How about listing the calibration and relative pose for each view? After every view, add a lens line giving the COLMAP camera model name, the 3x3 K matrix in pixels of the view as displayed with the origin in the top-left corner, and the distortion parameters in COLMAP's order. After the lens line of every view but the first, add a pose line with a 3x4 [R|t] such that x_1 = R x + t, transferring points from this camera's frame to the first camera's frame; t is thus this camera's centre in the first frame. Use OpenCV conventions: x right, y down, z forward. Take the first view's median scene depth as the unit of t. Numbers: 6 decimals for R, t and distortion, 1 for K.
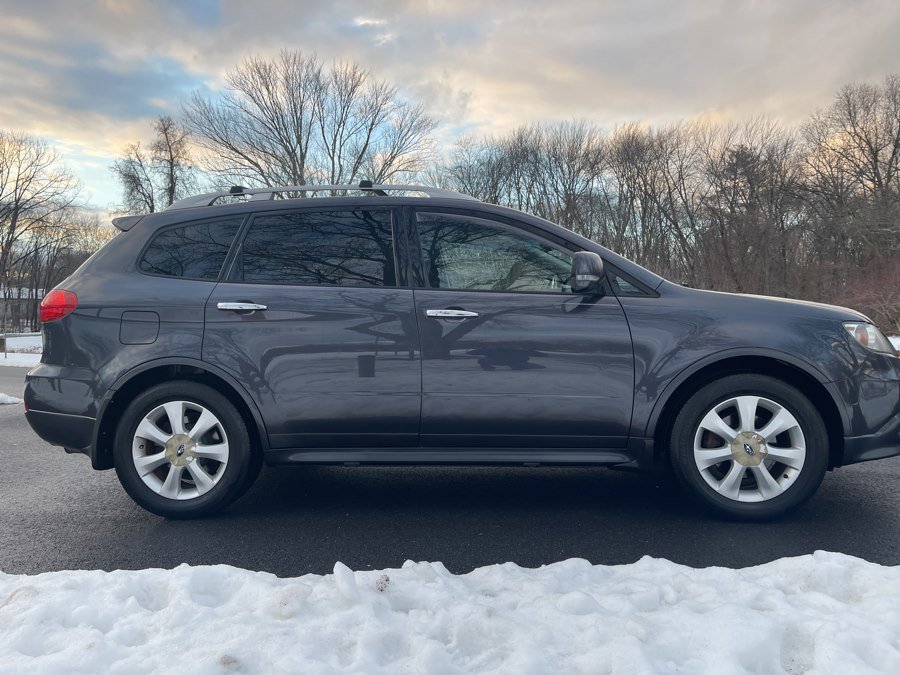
lens RADIAL K [[675.1, 0, 447.8], [0, 675.1, 333.4], [0, 0, 1]] dist [0.077972, -0.103599]
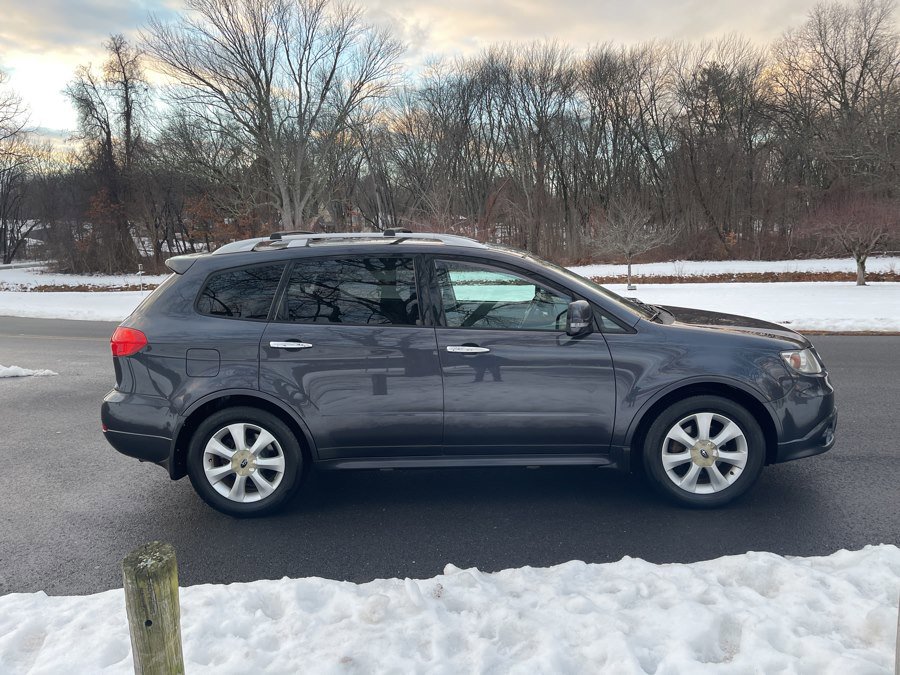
lens RADIAL K [[675.1, 0, 454.3], [0, 675.1, 332.7], [0, 0, 1]] dist [0.077972, -0.103599]
pose [[0.998508, -0.020567, 0.050582, -0.076592], [0.014698, 0.993398, 0.113776, -0.191485], [-0.052588, -0.112863, 0.992218, -0.192215]]
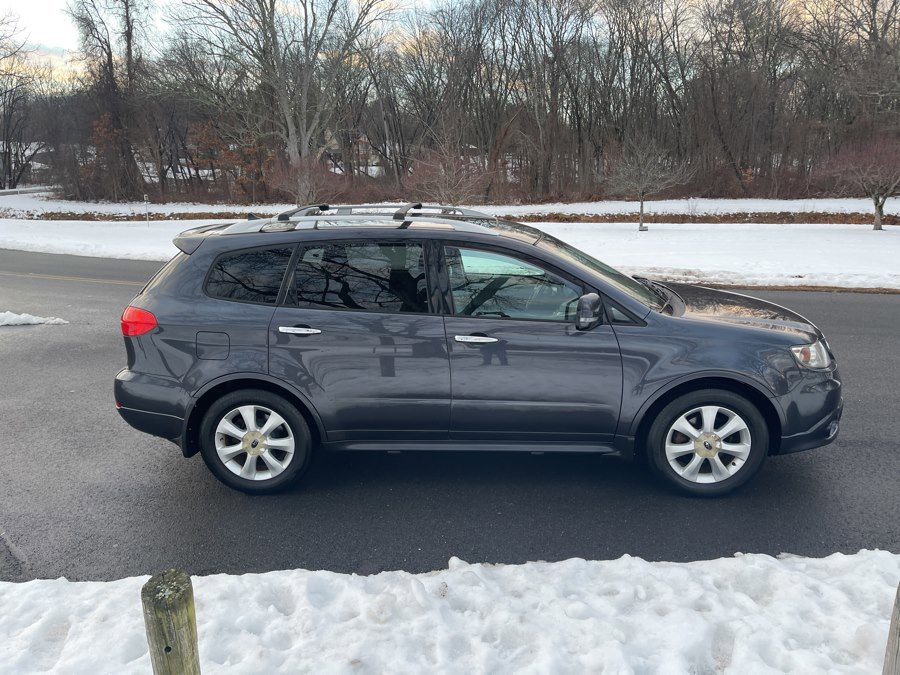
lens RADIAL K [[675.1, 0, 452.4], [0, 675.1, 335.6], [0, 0, 1]] dist [0.077972, -0.103599]
pose [[0.999314, -0.006523, 0.036445, -0.078122], [-0.001519, 0.976305, 0.216395, -0.288318], [-0.036992, -0.216302, 0.975626, -0.174772]]
